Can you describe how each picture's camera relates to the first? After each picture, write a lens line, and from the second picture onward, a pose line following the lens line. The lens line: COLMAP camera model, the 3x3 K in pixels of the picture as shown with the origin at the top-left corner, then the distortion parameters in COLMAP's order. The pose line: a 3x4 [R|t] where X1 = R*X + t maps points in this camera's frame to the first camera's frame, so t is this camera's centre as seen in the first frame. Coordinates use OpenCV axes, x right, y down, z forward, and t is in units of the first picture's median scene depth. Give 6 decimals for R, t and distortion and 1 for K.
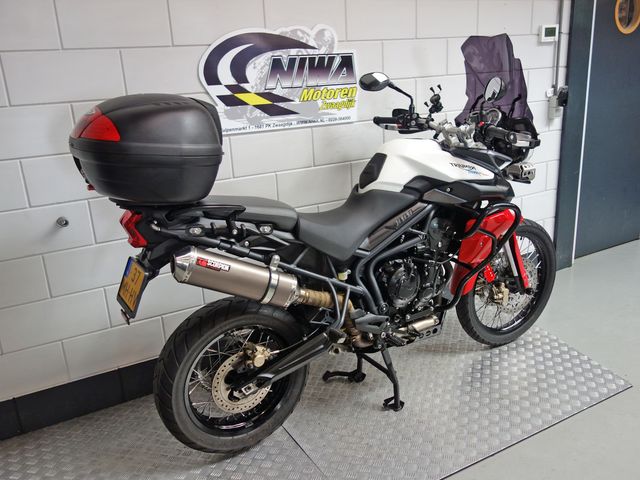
lens RADIAL K [[565.7, 0, 320.0], [0, 565.7, 240.0], [0, 0, 1]] dist [-0.007633, 0.007580]
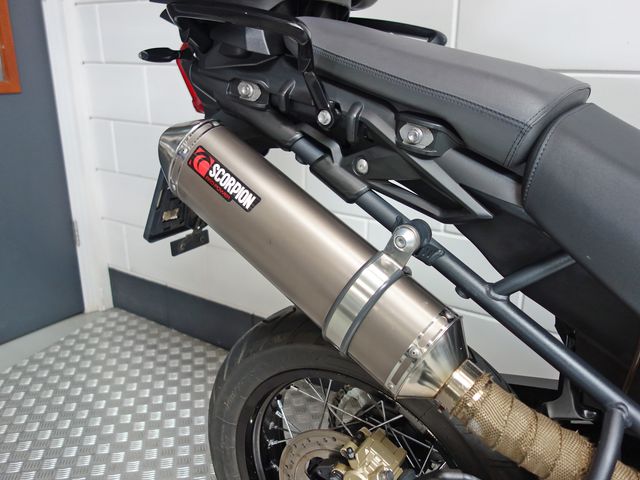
lens RADIAL K [[565.7, 0, 320.0], [0, 565.7, 240.0], [0, 0, 1]] dist [-0.007633, 0.007580]
pose [[0.440041, 0.332462, -0.834166, 0.117732], [-0.290437, 0.931702, 0.218124, -0.013953], [0.849712, 0.146289, 0.506547, 0.604576]]
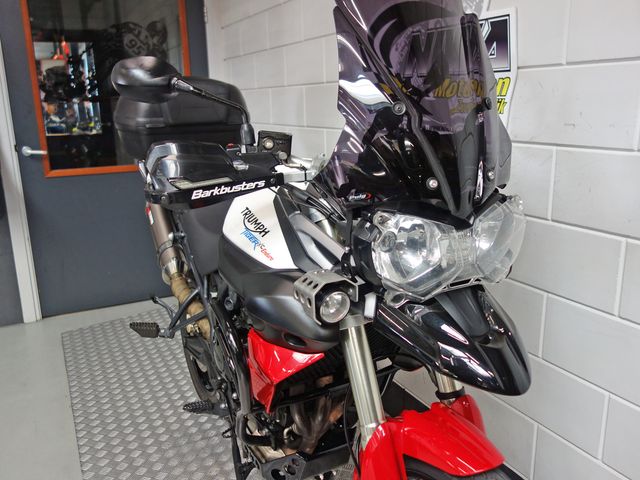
lens RADIAL K [[565.7, 0, 320.0], [0, 565.7, 240.0], [0, 0, 1]] dist [-0.007633, 0.007580]
pose [[-0.045159, 0.289598, -0.956082, 0.694394], [-0.269988, 0.917905, 0.290786, -0.257358], [0.961804, 0.271262, 0.036736, 0.924554]]
